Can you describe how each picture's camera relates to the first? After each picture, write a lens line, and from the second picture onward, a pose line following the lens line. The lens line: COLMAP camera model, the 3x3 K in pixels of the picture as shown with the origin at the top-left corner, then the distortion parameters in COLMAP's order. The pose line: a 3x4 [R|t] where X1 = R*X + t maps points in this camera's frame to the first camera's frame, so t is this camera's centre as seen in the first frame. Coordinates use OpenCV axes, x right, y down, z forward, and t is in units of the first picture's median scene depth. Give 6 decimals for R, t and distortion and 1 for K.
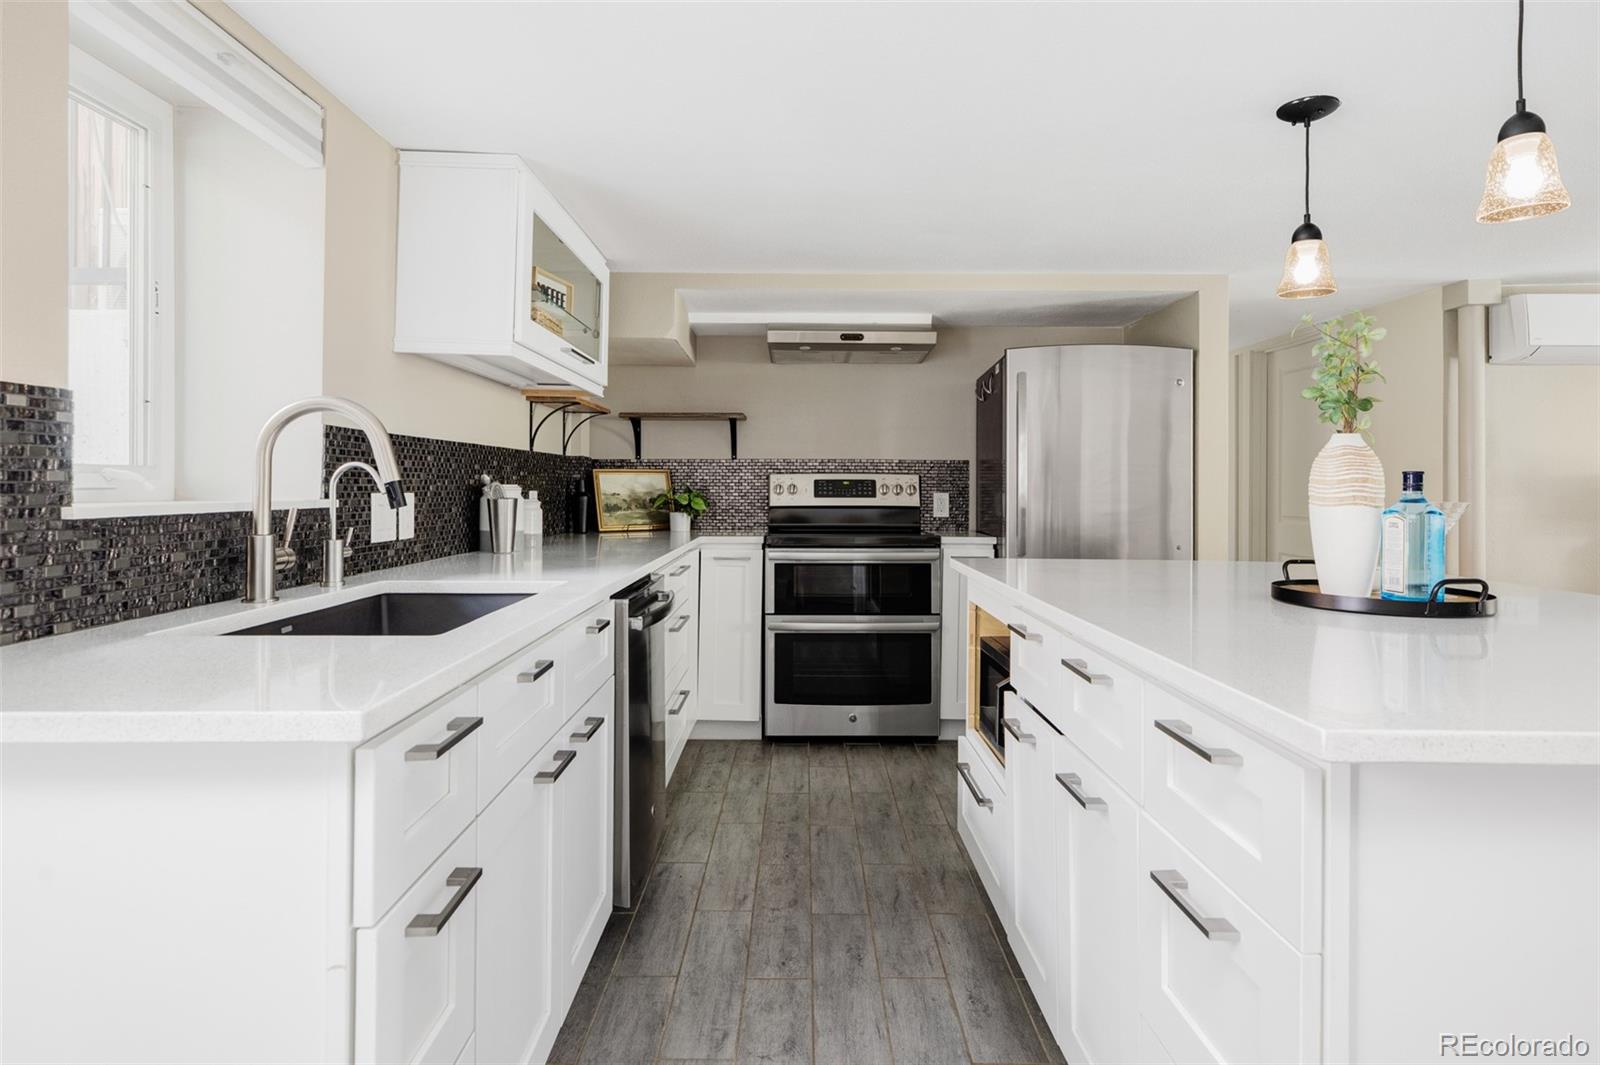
lens RADIAL K [[883.3, 0, 803.5], [0, 883.3, 481.8], [0, 0, 1]] dist [0.005520, 0.000253]
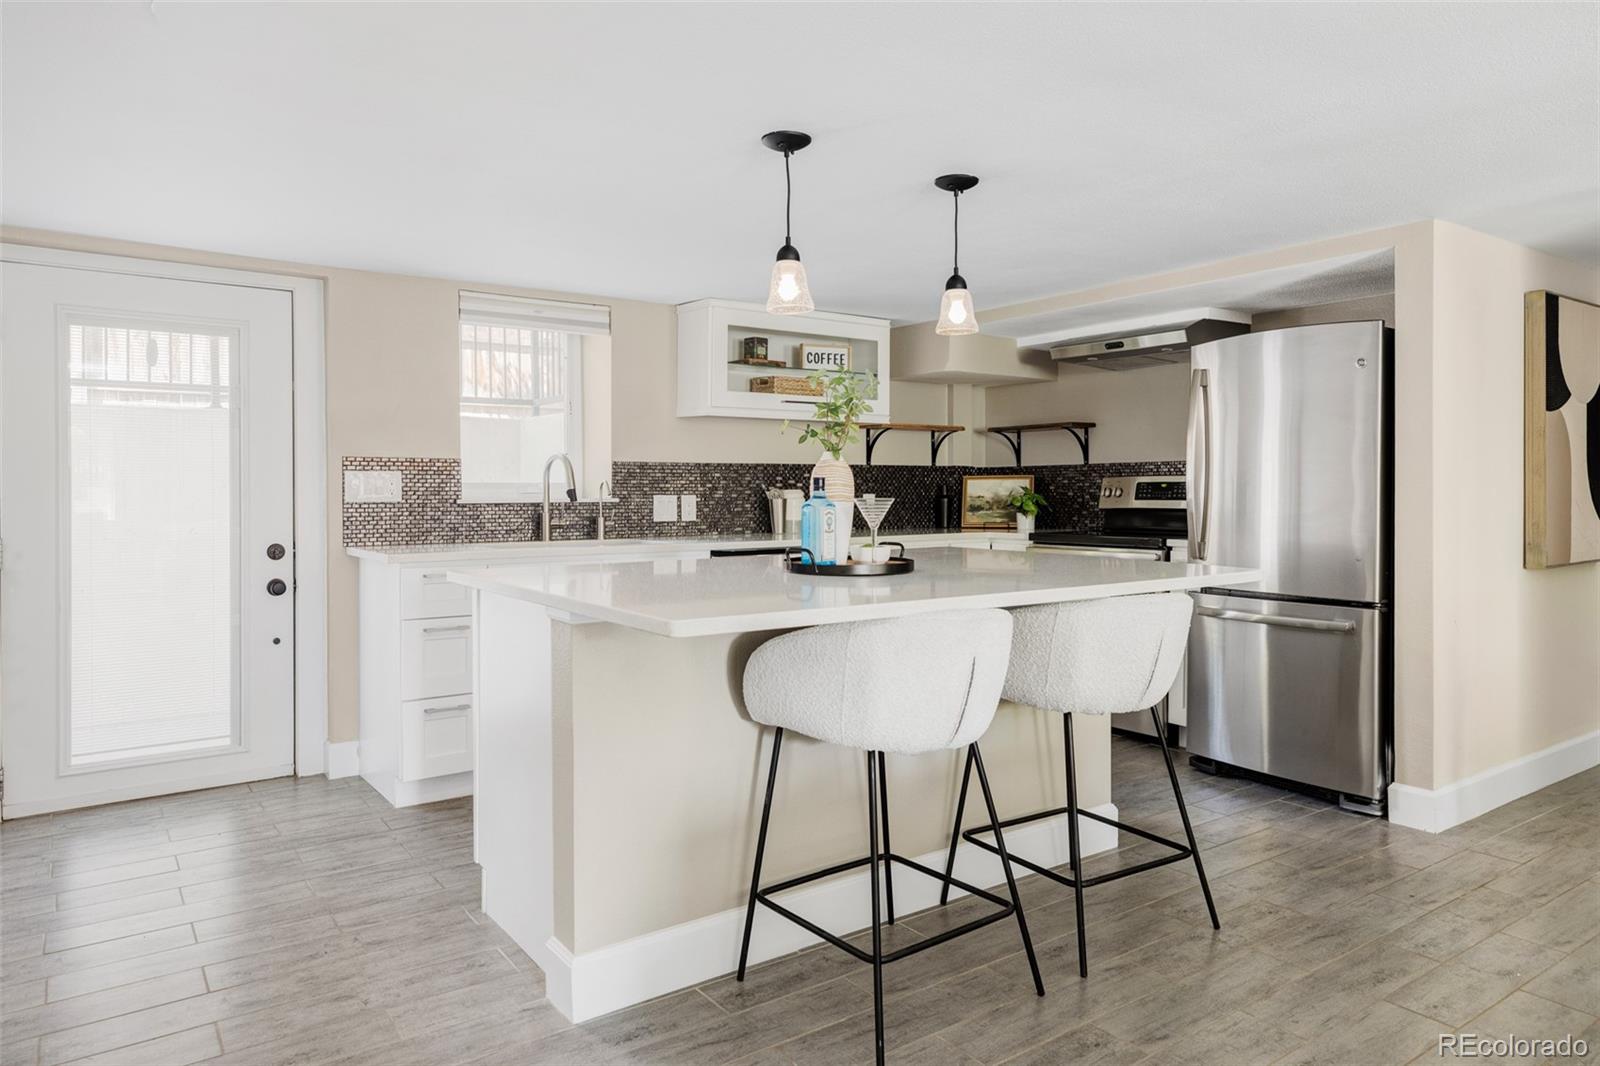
lens RADIAL K [[1033.5, 0, 797.9], [0, 1033.5, 496.1], [0, 0, 1]] dist [0.008132, 0.002697]
pose [[0.570193, -0.001475, -0.821510, 0.808679], [0.009385, 0.999945, 0.004719, 0.004144], [0.821457, -0.010401, 0.570175, -0.003967]]
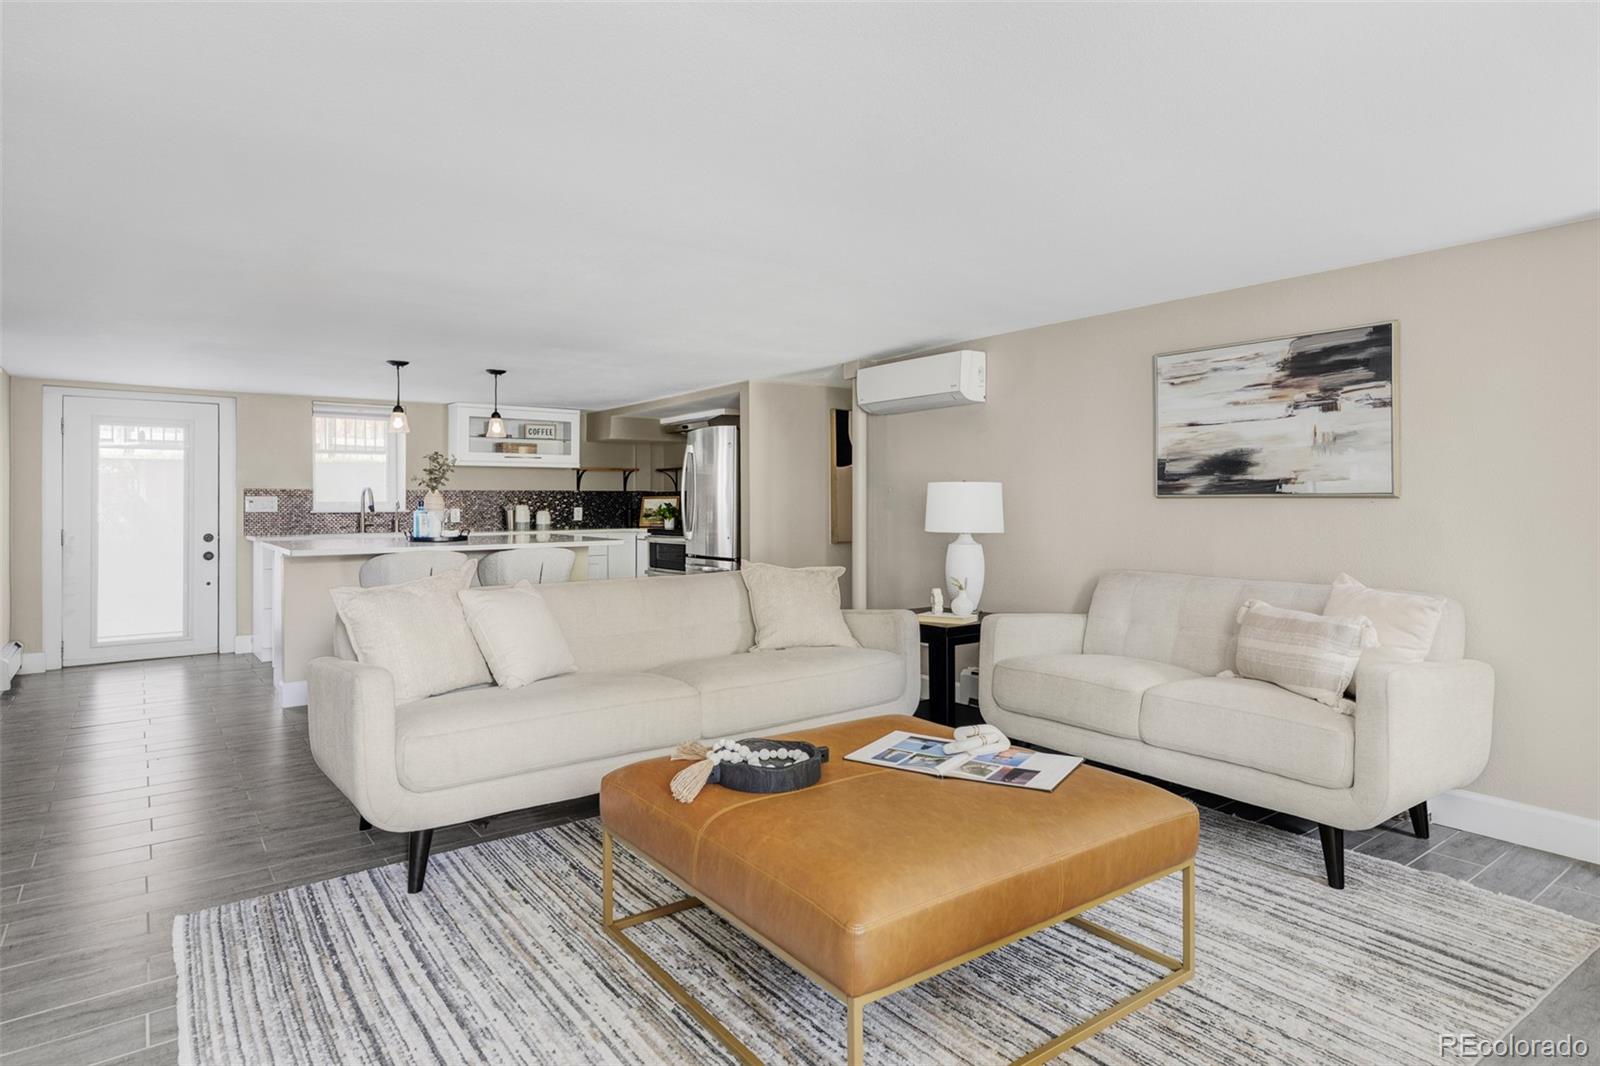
lens RADIAL K [[876.0, 0, 807.8], [0, 876.0, 505.8], [0, 0, 1]] dist [0.008362, -0.000572]
pose [[0.596928, -0.004524, -0.802282, 1.681477], [0.010688, 0.999940, 0.002313, 0.005921], [0.802224, -0.009955, 0.596941, 0.067832]]
